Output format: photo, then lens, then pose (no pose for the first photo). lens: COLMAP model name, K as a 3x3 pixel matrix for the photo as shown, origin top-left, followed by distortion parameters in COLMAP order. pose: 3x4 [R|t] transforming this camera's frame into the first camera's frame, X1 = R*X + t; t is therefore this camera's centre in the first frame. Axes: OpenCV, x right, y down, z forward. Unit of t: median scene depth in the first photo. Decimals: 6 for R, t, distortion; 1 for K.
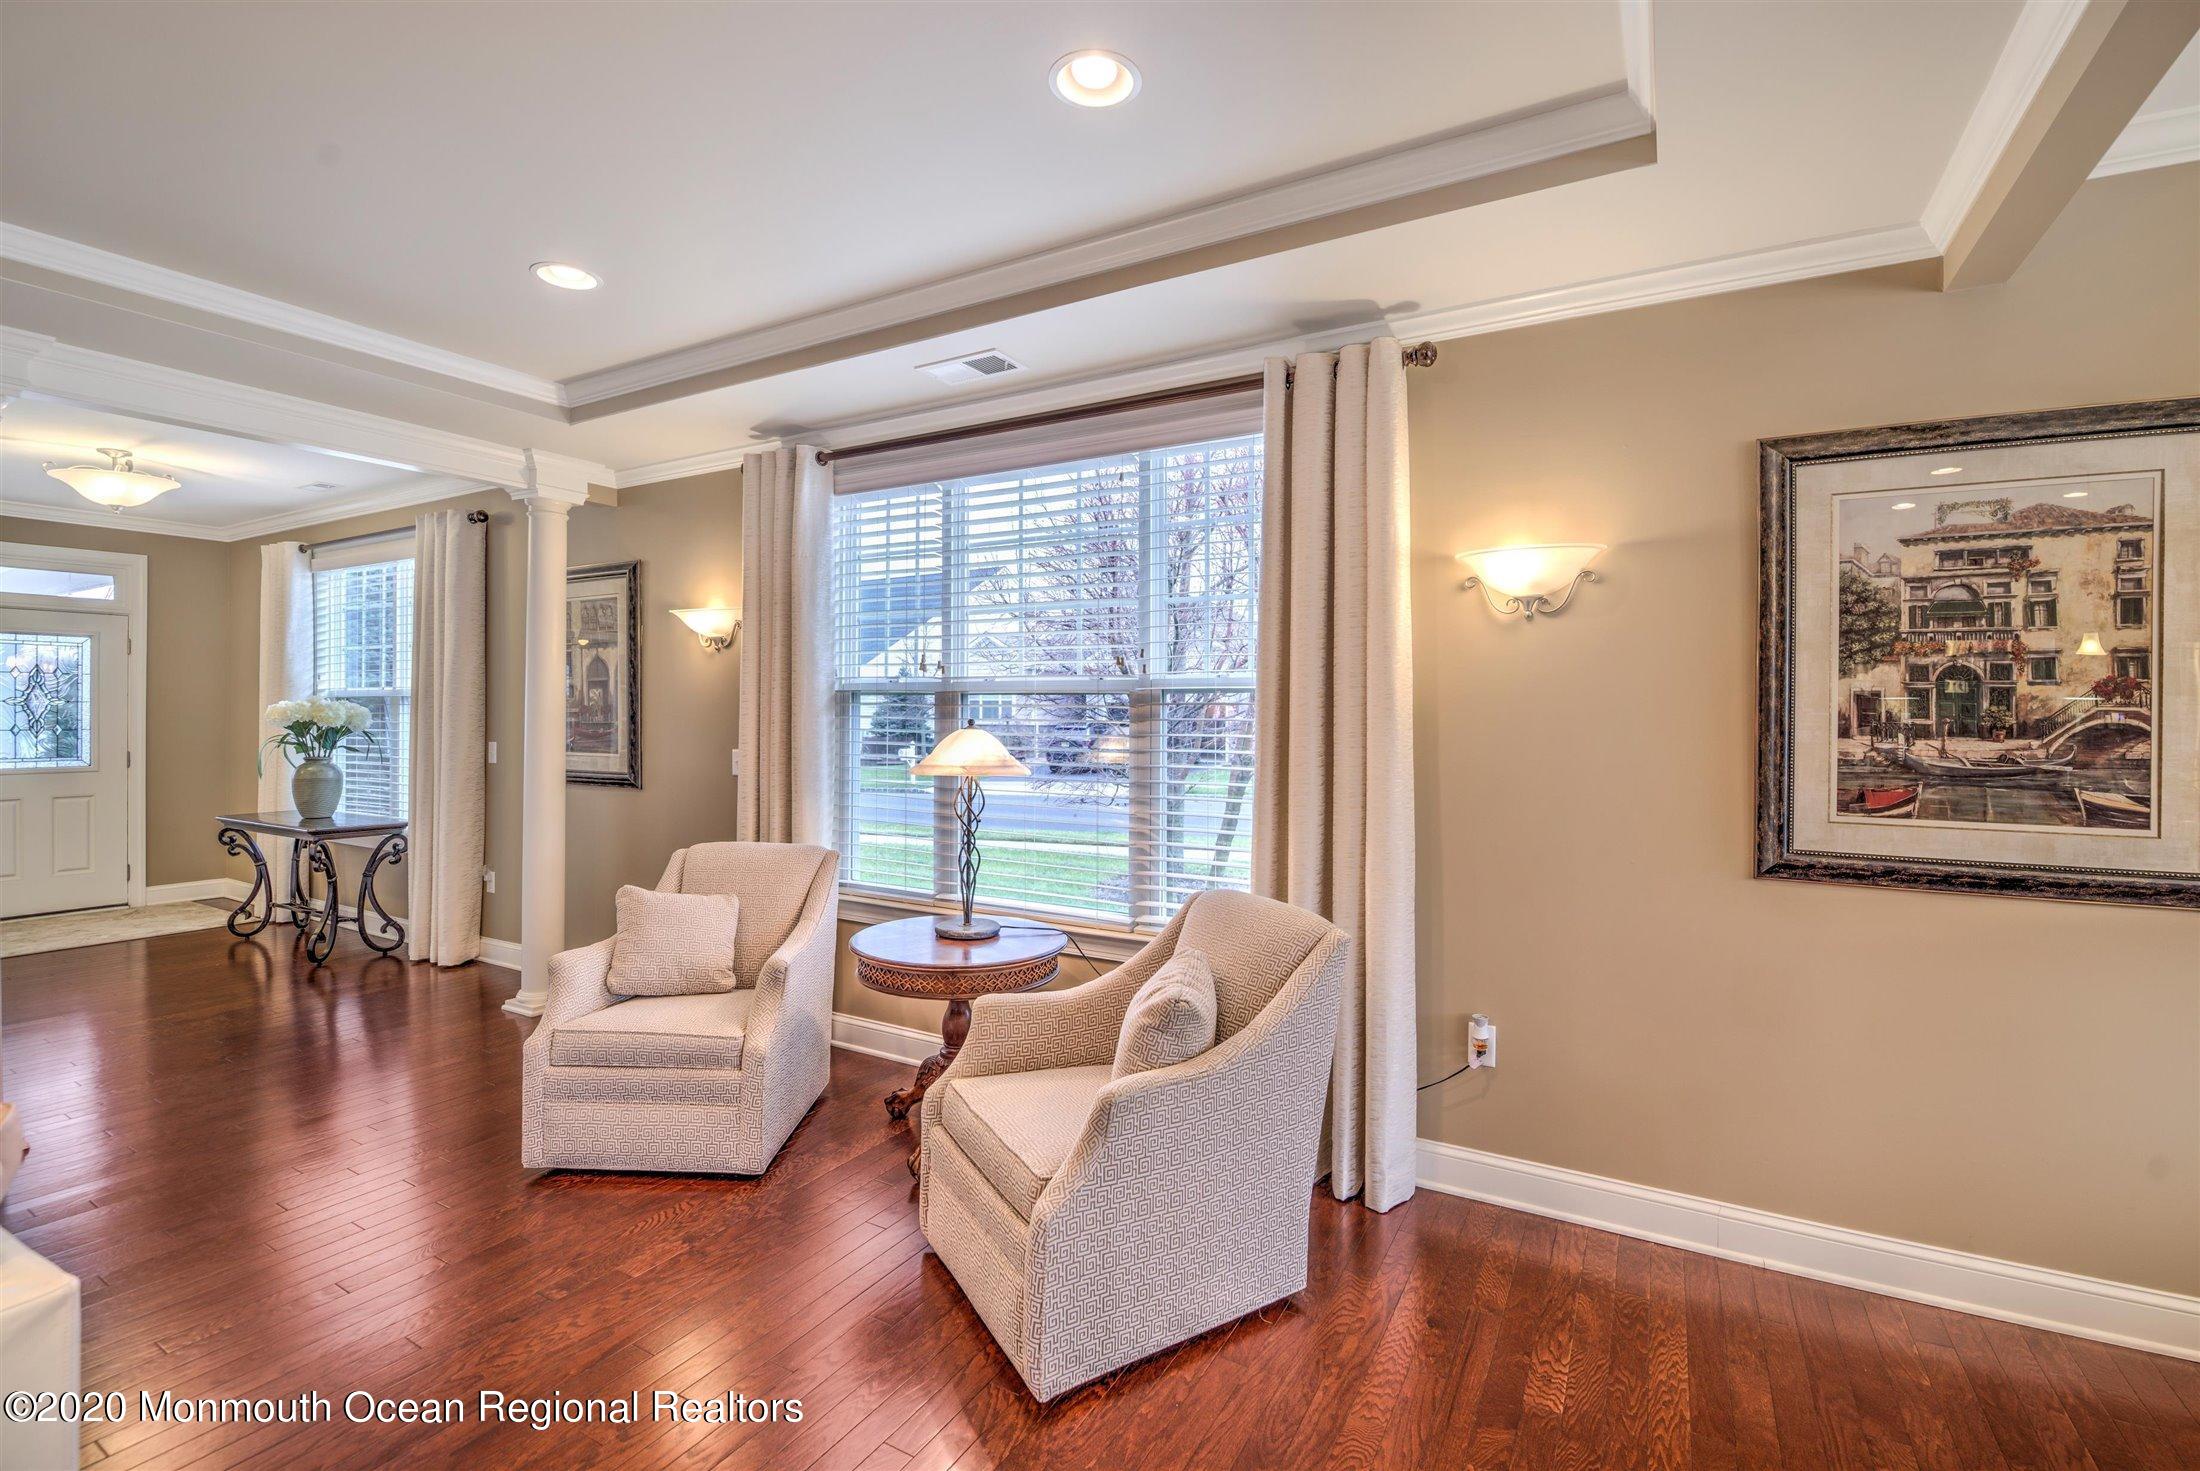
lens RADIAL K [[956.6, 0, 1107.8], [0, 956.6, 717.2], [0, 0, 1]] dist [-0.010645, -0.004072]
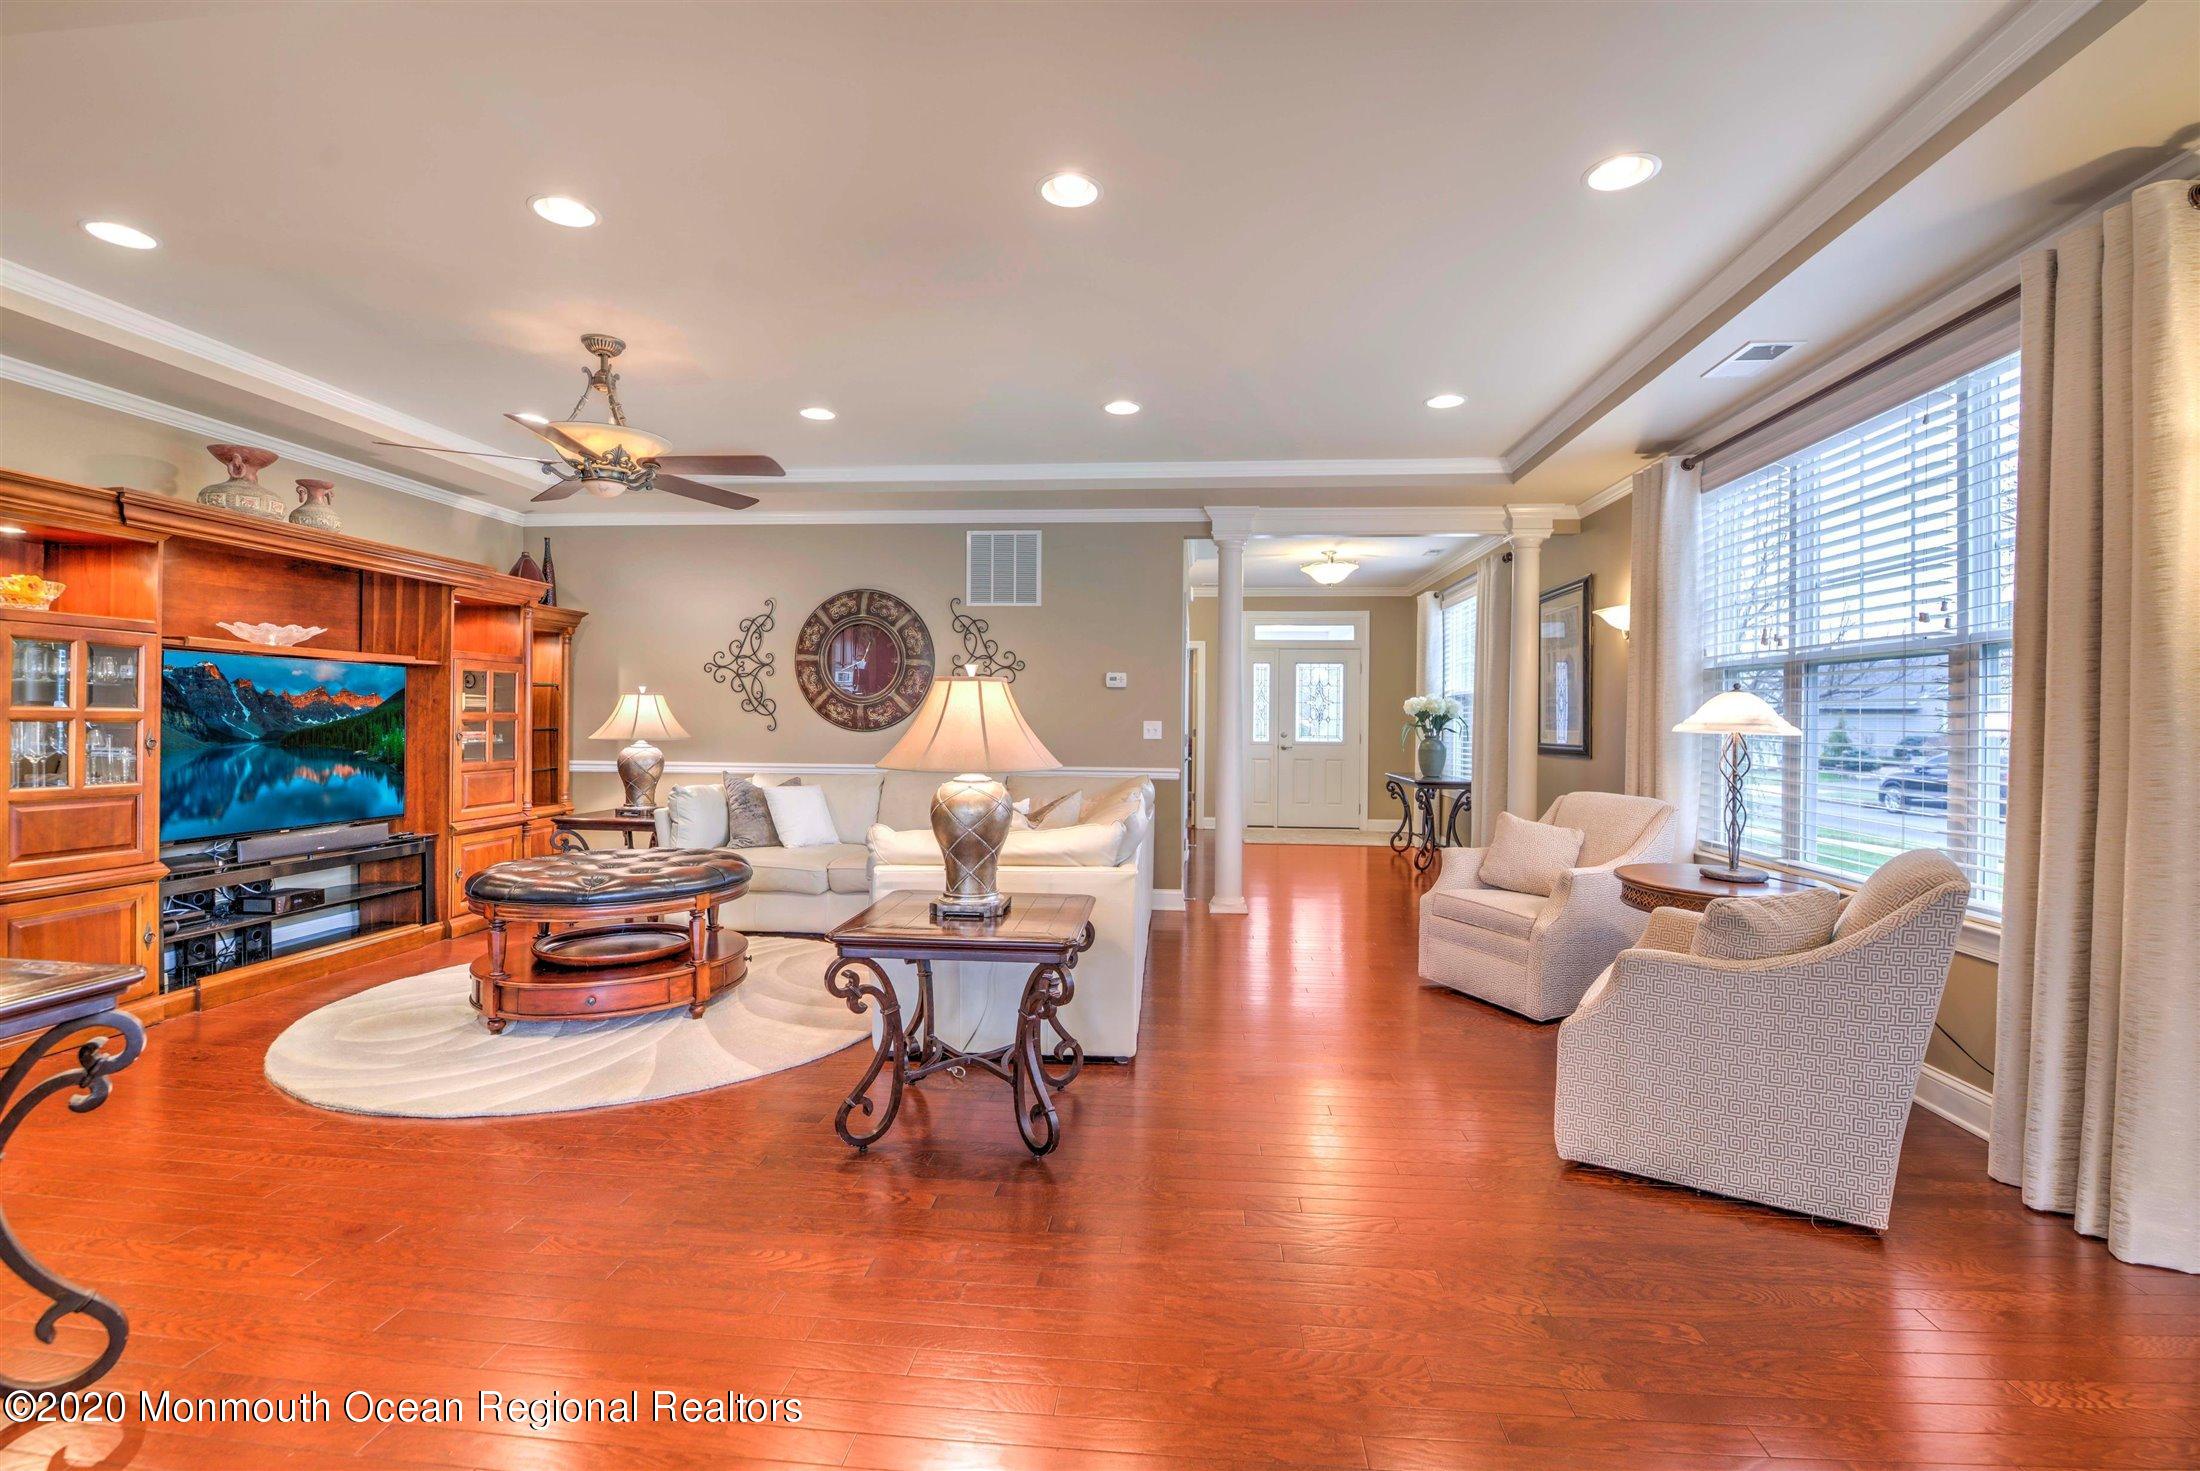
lens RADIAL K [[956.6, 0, 1116.3], [0, 956.6, 742.3], [0, 0, 1]] dist [-0.010645, -0.004072]
pose [[0.411424, 0.019673, -0.911232, 0.676847], [-0.011643, 0.999799, 0.016328, 0.072598], [0.911369, 0.003892, 0.411571, -0.123850]]
